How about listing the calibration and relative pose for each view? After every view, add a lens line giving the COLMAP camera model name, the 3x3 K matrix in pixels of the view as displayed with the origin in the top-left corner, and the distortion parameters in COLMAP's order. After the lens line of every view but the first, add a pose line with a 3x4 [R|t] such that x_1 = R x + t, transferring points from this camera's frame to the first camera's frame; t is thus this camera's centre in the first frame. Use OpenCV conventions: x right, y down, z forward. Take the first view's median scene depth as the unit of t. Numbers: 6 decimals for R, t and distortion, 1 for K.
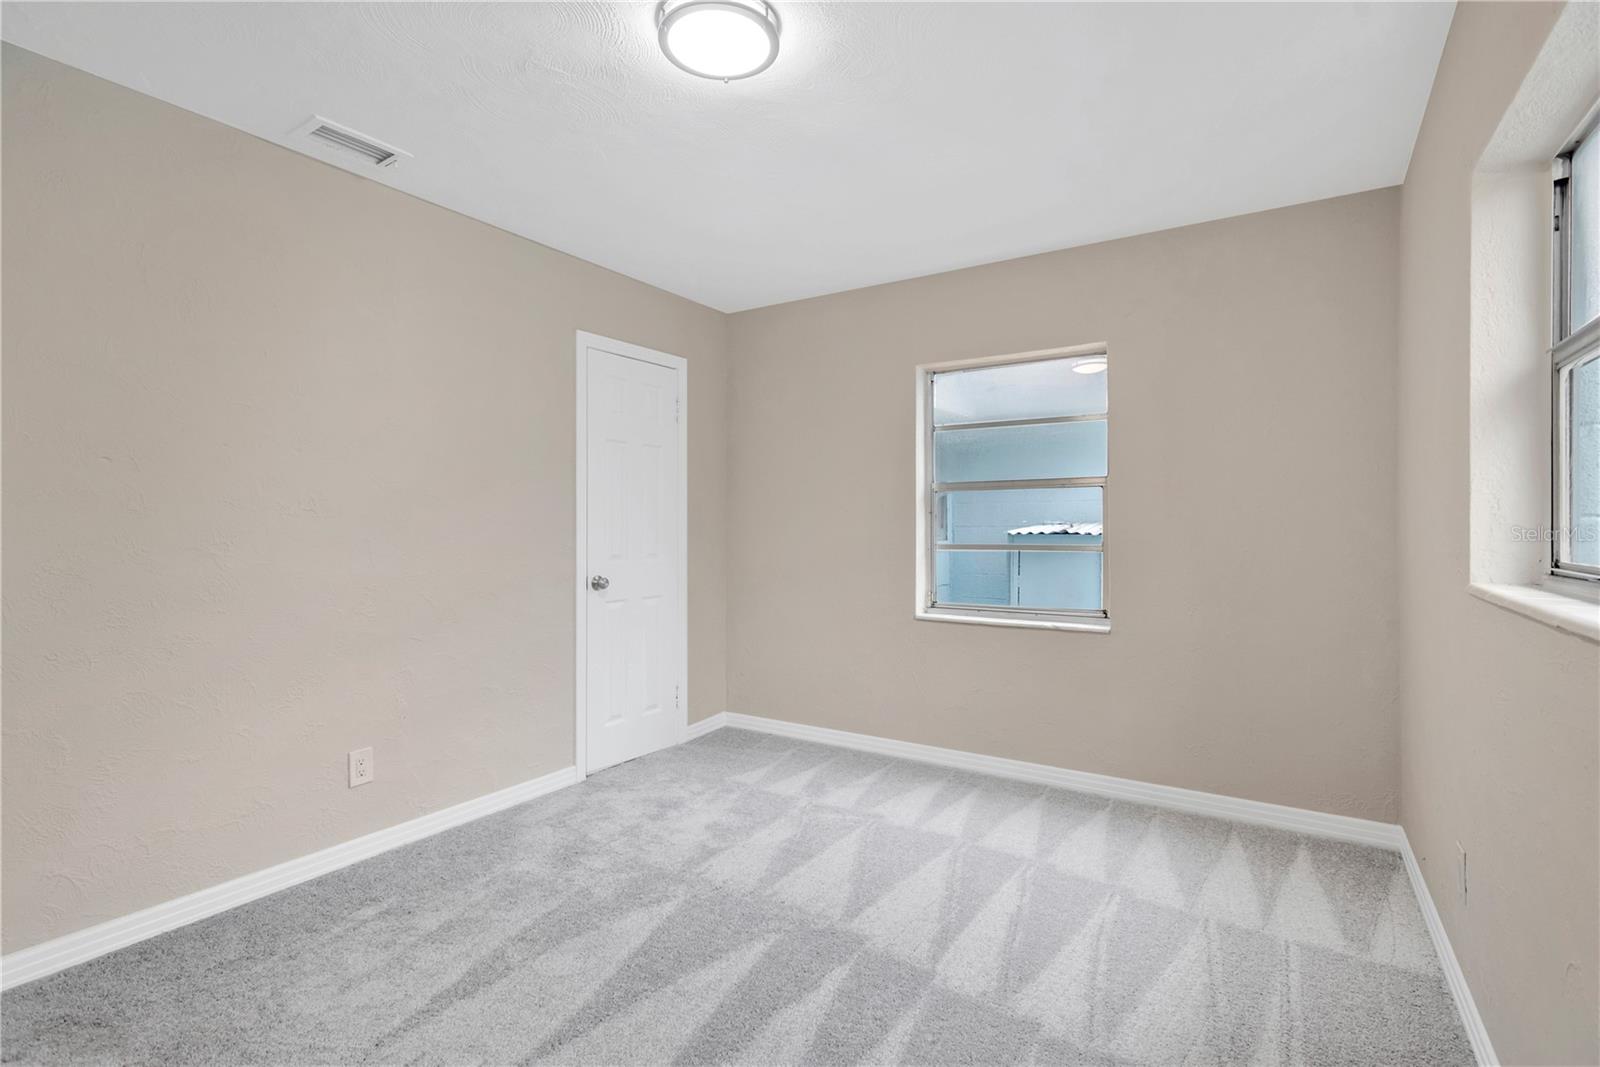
lens RADIAL K [[737.9, 0, 765.3], [0, 737.9, 521.9], [0, 0, 1]] dist [0.027222, -0.000052]
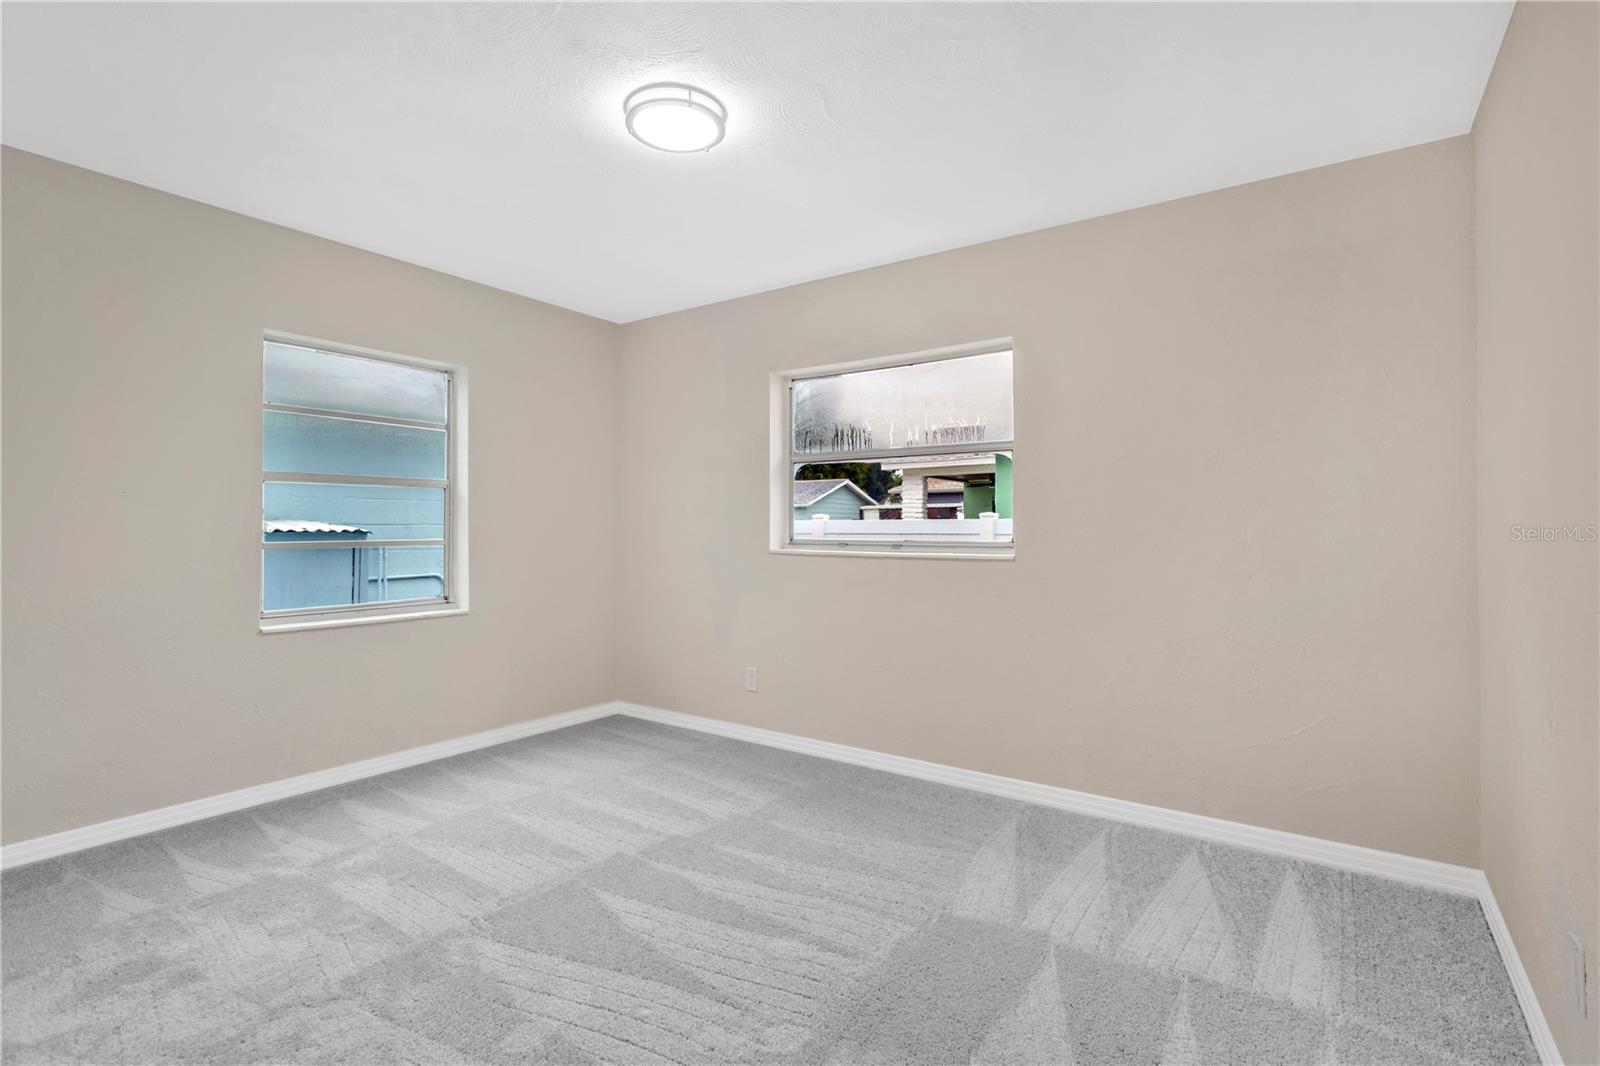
lens RADIAL K [[753.0, 0, 800.0], [0, 753.0, 533.0], [0, 0, 1]] dist [0.030691, 0.000207]
pose [[0.042814, 0.000426, 0.999083, -0.797064], [-0.011894, 0.999929, 0.000083, 0.016385], [-0.999012, -0.011887, 0.042816, 0.469204]]
